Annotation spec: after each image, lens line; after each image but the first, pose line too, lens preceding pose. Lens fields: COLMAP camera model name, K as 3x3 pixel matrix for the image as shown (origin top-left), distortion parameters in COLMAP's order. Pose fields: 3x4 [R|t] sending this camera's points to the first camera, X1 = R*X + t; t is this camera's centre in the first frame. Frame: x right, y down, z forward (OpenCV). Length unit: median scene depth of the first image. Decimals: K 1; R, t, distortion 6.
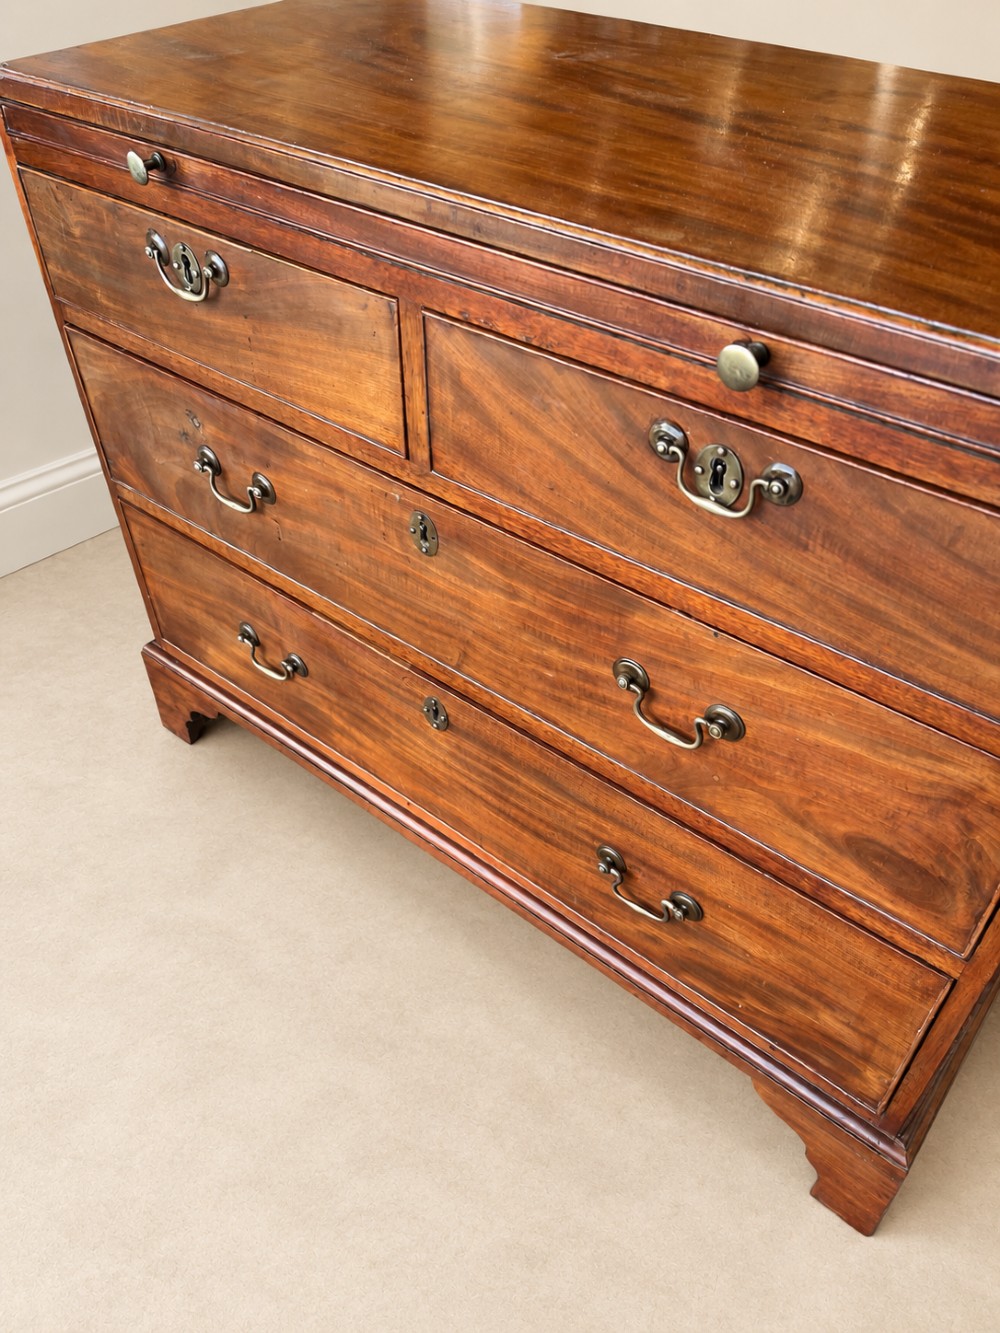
lens RADIAL K [[1031.8, 0, 500.0], [0, 1031.8, 666.5], [0, 0, 1]] dist [0.037611, -0.003081]
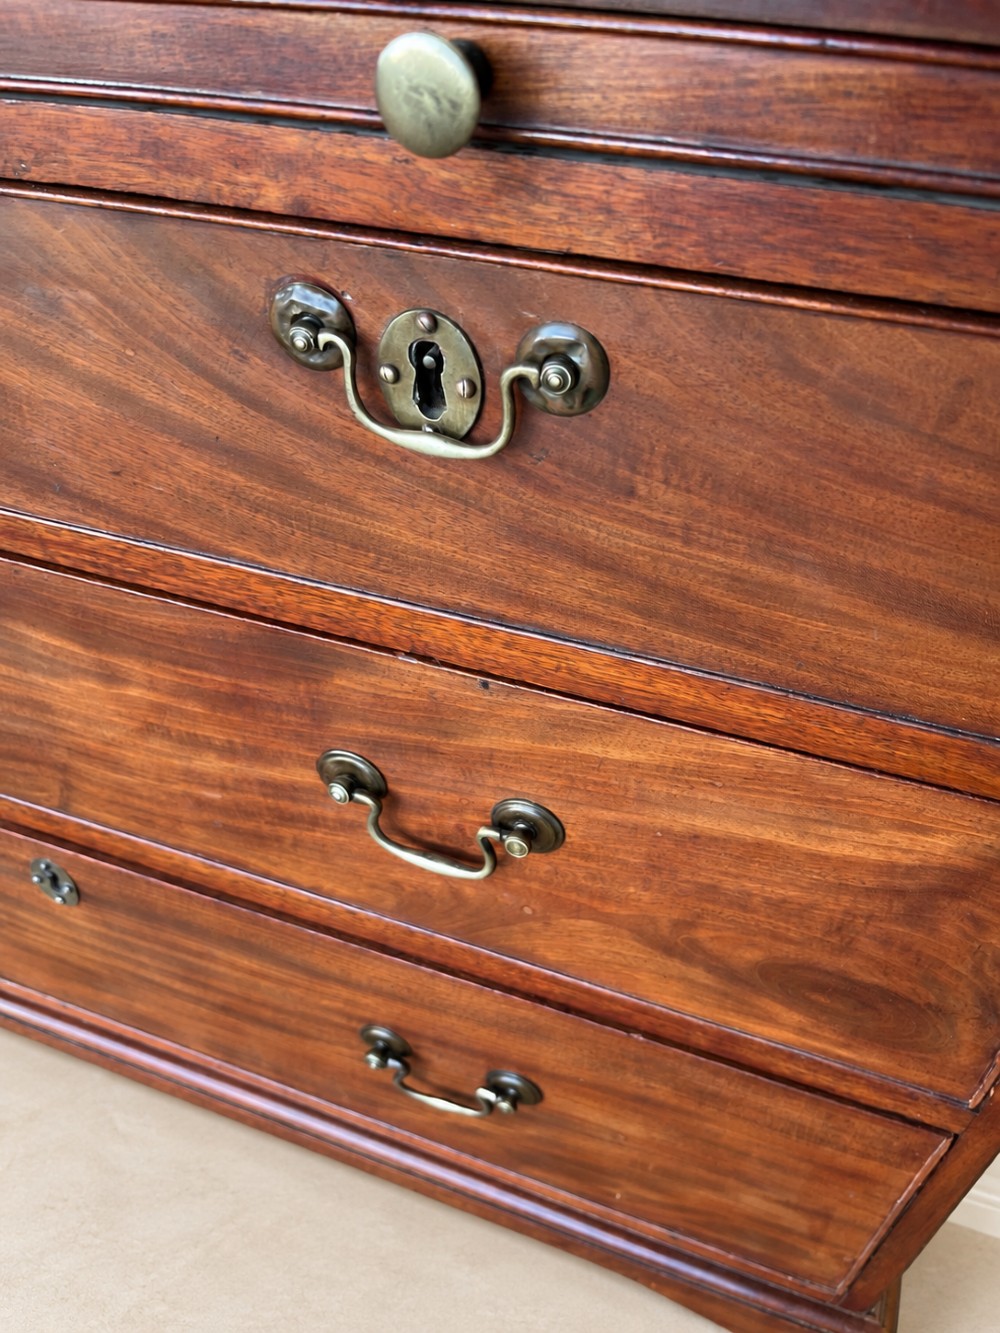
lens RADIAL K [[1031.8, 0, 500.0], [0, 1031.8, 666.5], [0, 0, 1]] dist [0.037611, -0.003081]
pose [[0.943513, -0.212221, 0.254452, 0.079017], [0.213792, 0.976636, 0.021799, -0.049321], [-0.253133, 0.033833, 0.966840, 0.462774]]
